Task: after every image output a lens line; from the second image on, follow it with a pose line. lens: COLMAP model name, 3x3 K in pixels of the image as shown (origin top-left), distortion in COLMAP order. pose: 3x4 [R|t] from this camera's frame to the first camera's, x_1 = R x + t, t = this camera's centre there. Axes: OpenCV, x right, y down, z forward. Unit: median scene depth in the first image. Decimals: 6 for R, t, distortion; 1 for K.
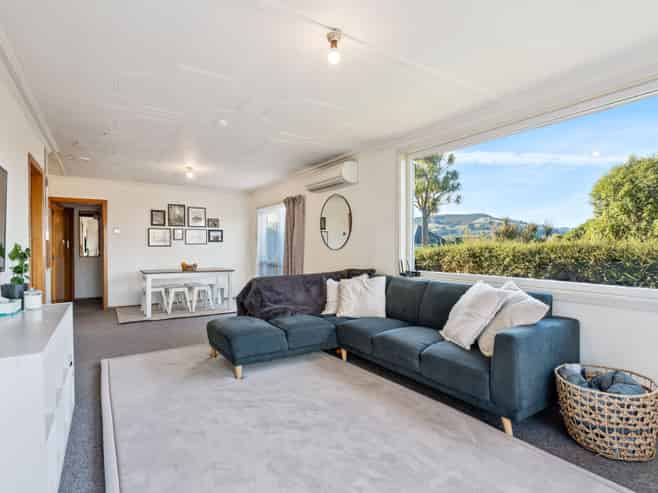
lens RADIAL K [[346.6, 0, 329.0], [0, 346.6, 246.5], [0, 0, 1]] dist [-0.000914, -0.000142]
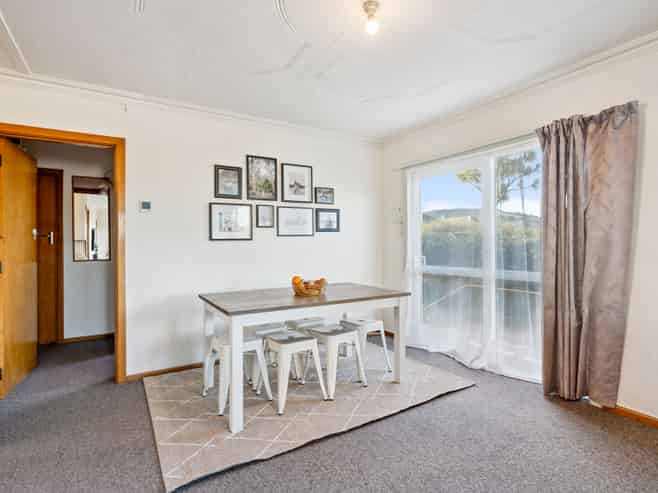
lens RADIAL K [[340.0, 0, 329.8], [0, 340.0, 239.4], [0, 0, 1]] dist [0.000051, 0.000318]
pose [[0.999890, -0.005614, -0.013749, -0.334116], [0.005509, 0.999955, -0.007688, 0.002347], [0.013791, 0.007611, 0.999876, 0.510020]]
